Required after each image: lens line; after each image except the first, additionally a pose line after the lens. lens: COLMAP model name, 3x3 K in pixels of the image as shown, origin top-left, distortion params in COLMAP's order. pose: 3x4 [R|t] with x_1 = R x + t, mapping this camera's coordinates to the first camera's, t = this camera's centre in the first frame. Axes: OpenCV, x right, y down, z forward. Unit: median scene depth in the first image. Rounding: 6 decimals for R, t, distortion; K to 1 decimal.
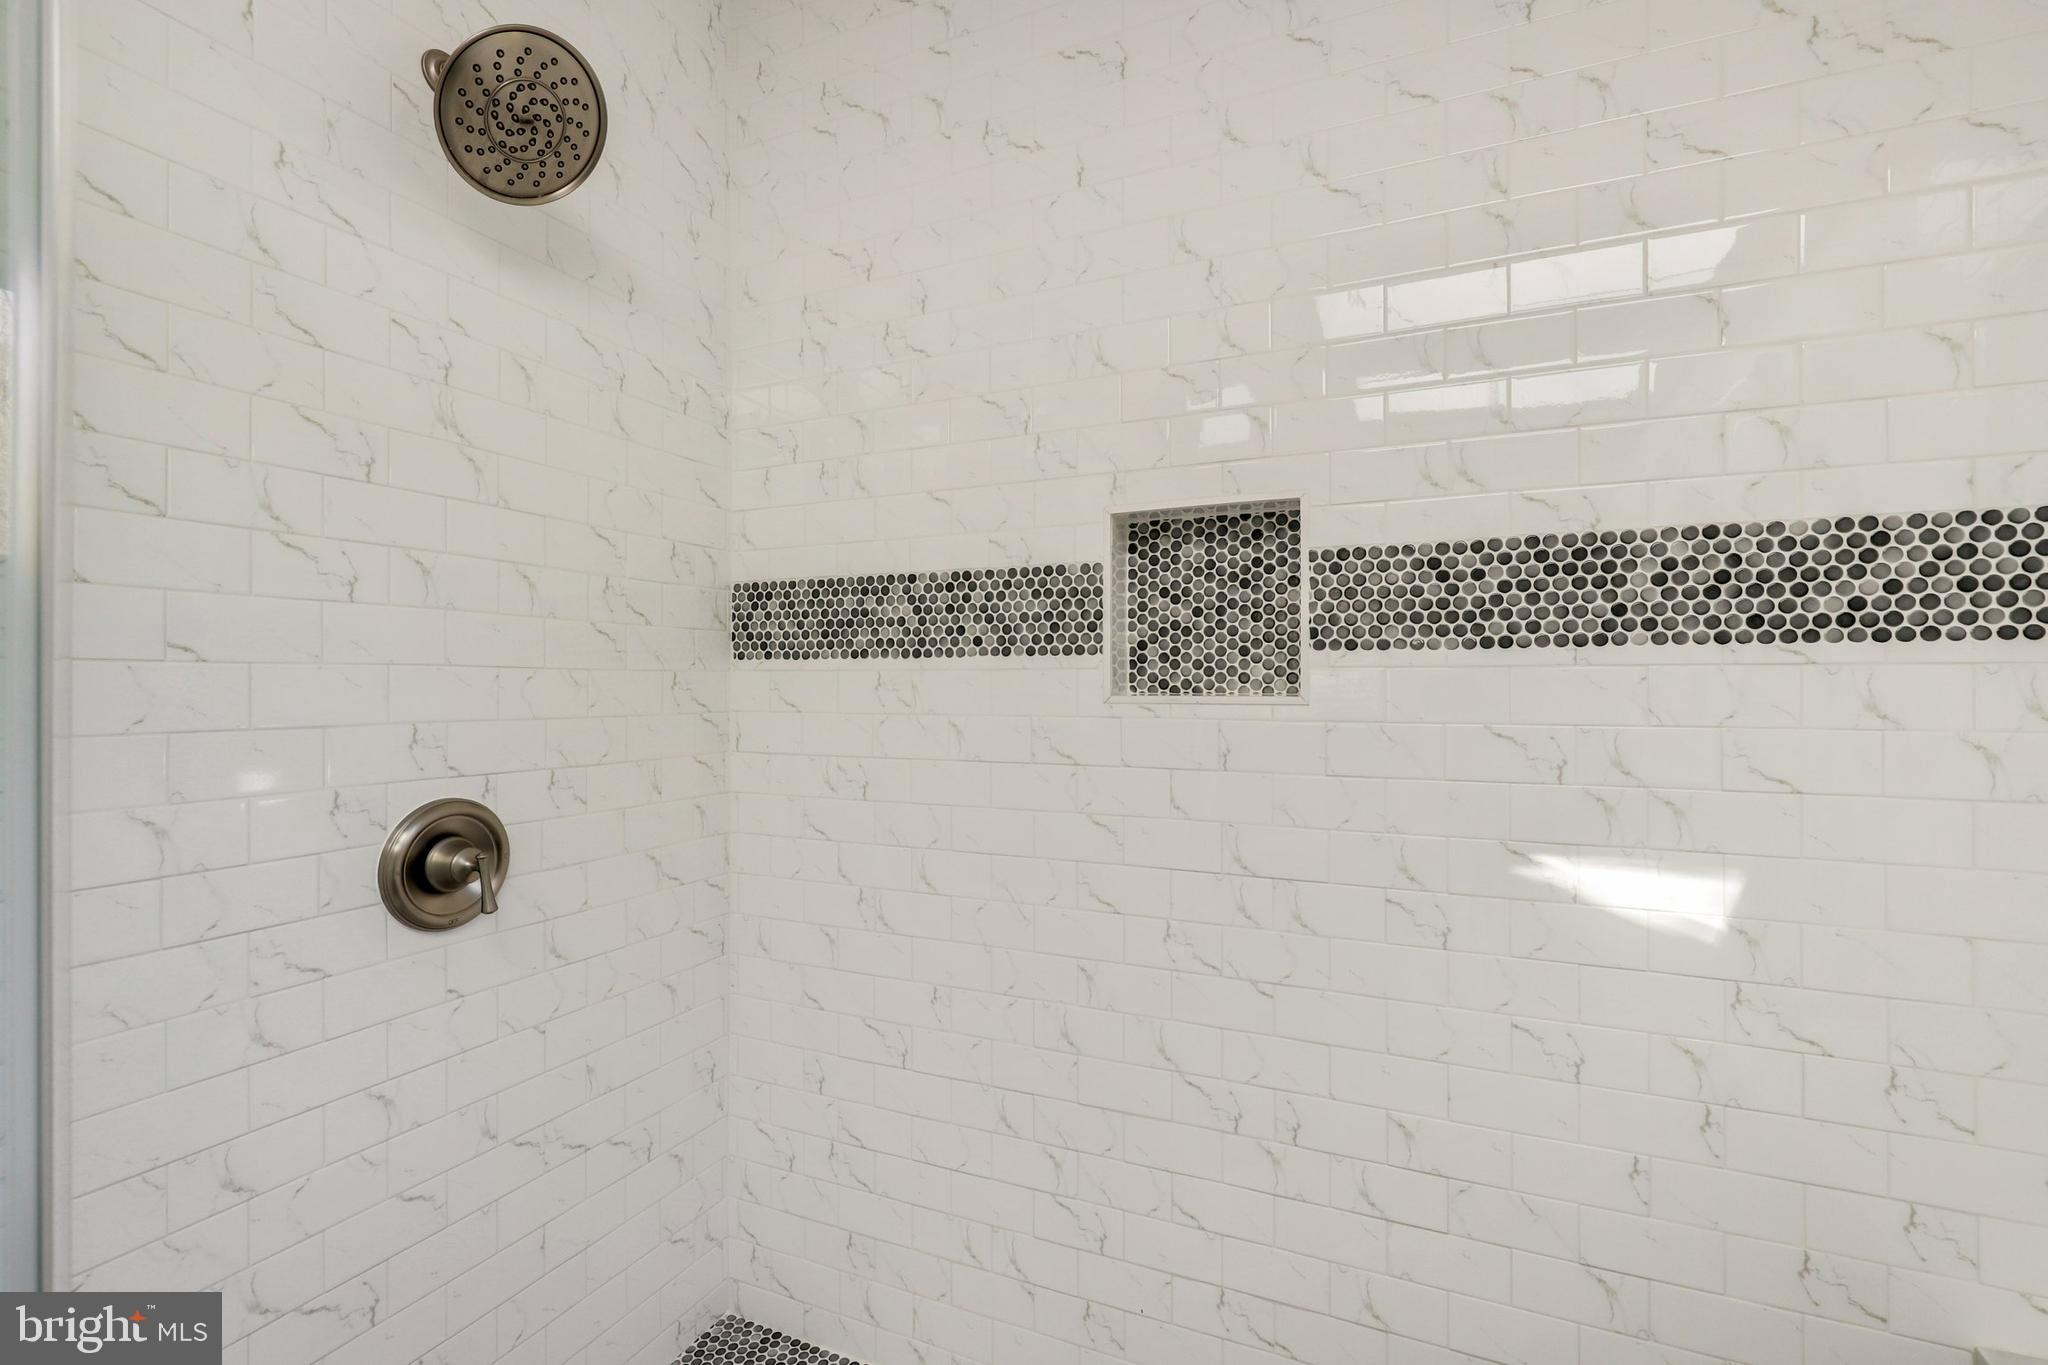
lens RADIAL K [[921.5, 0, 1041.3], [0, 921.5, 677.9], [0, 0, 1]] dist [0.007827, -0.001661]
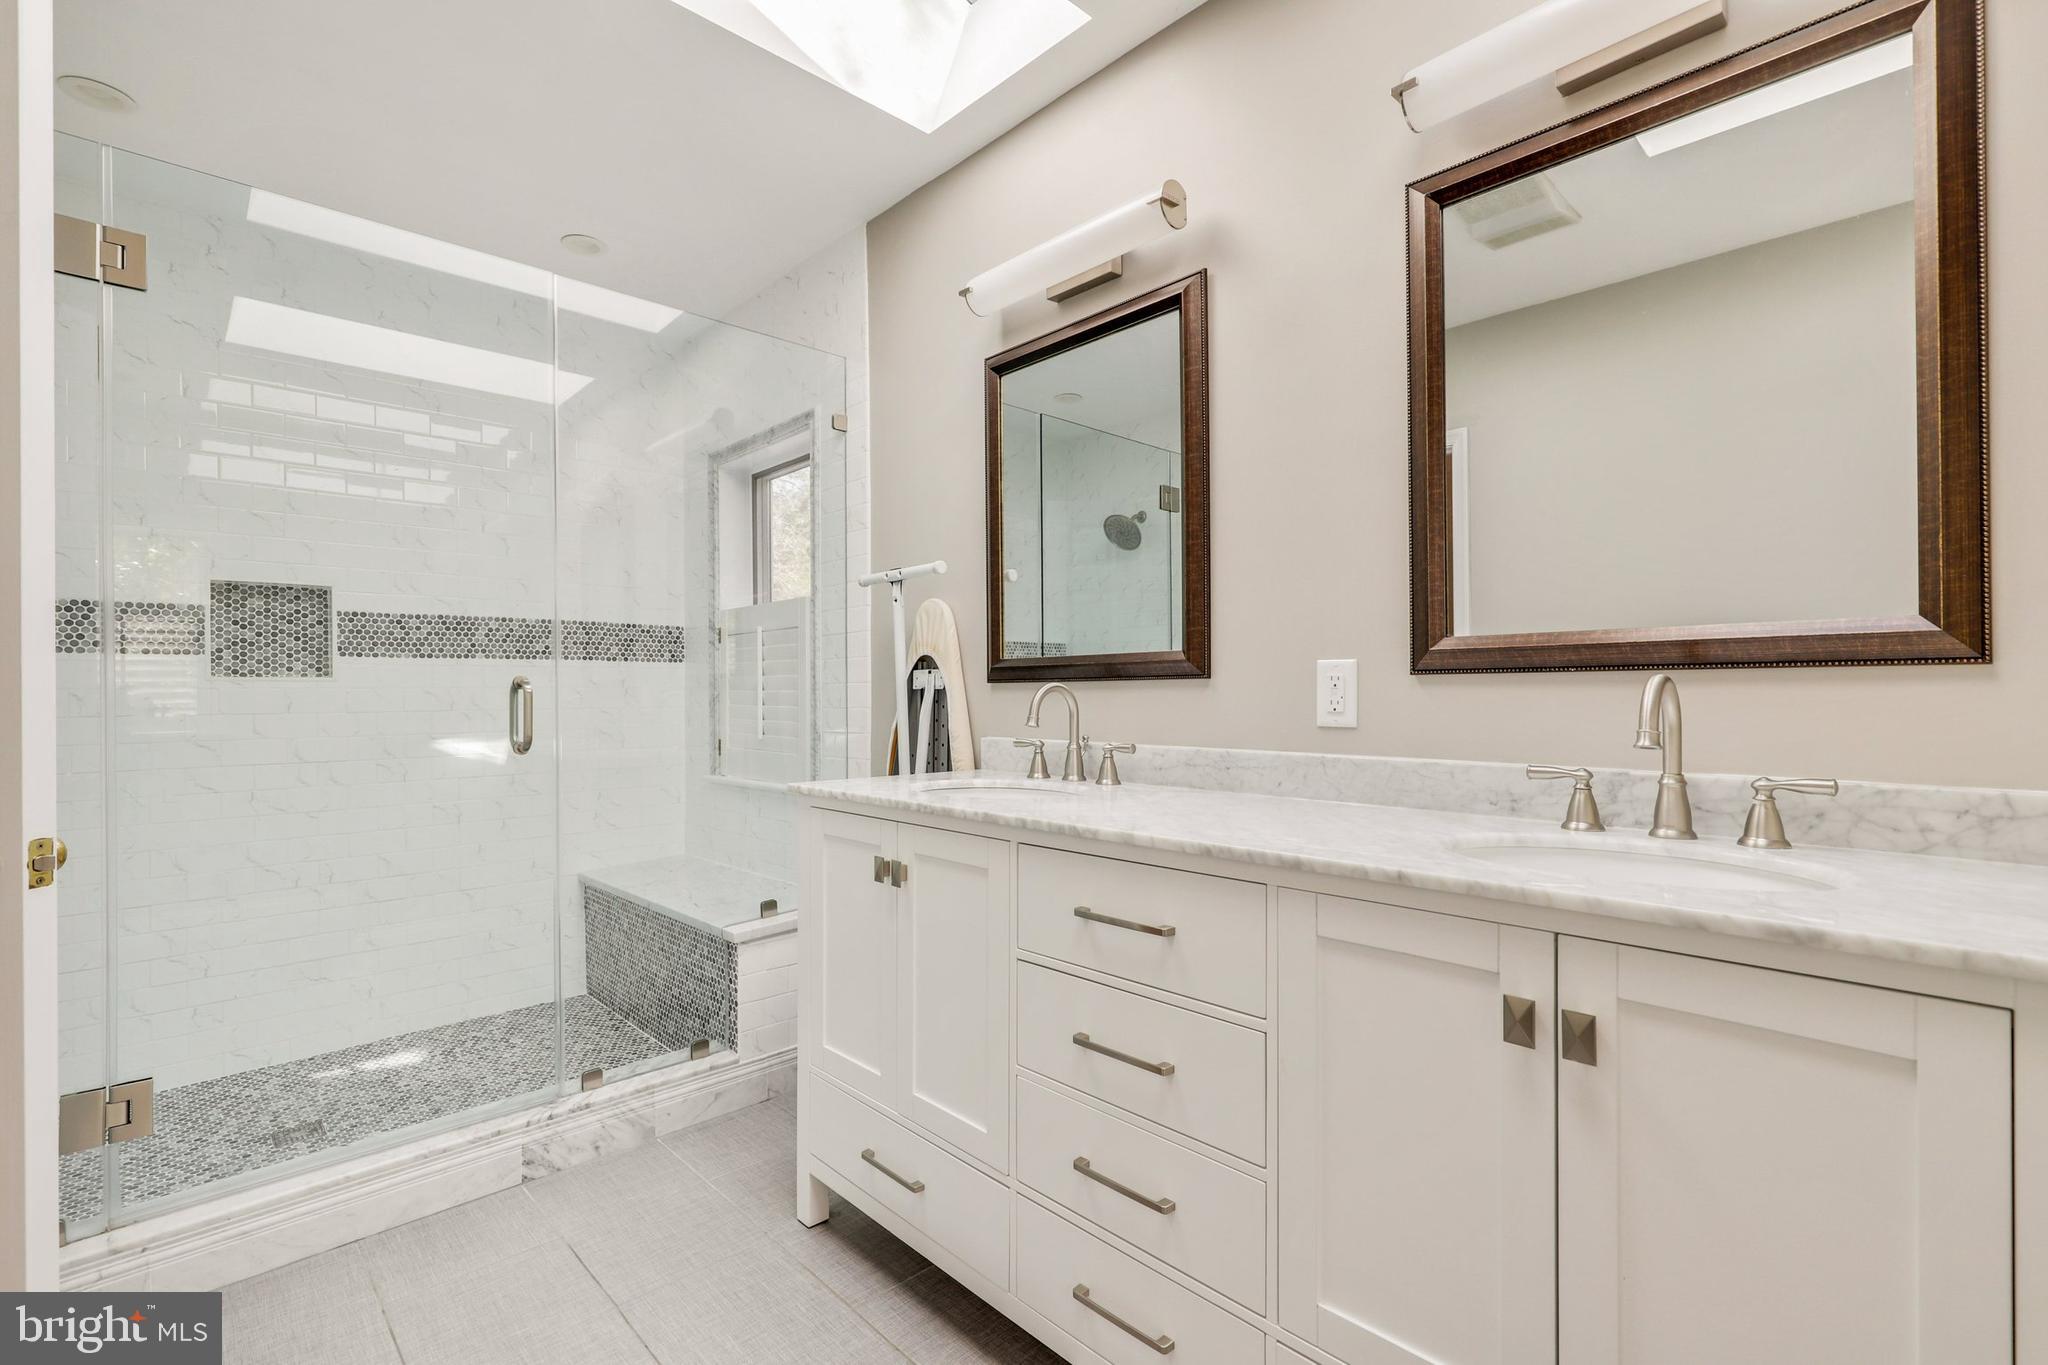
lens RADIAL K [[921.5, 0, 1014.7], [0, 921.5, 692.2], [0, 0, 1]] dist [0.007827, -0.001661]
pose [[0.376529, -0.004104, 0.926396, -1.137008], [0.001547, 0.999992, 0.003802, 0.049304], [-0.926403, 0.000002, 0.376532, -1.317041]]
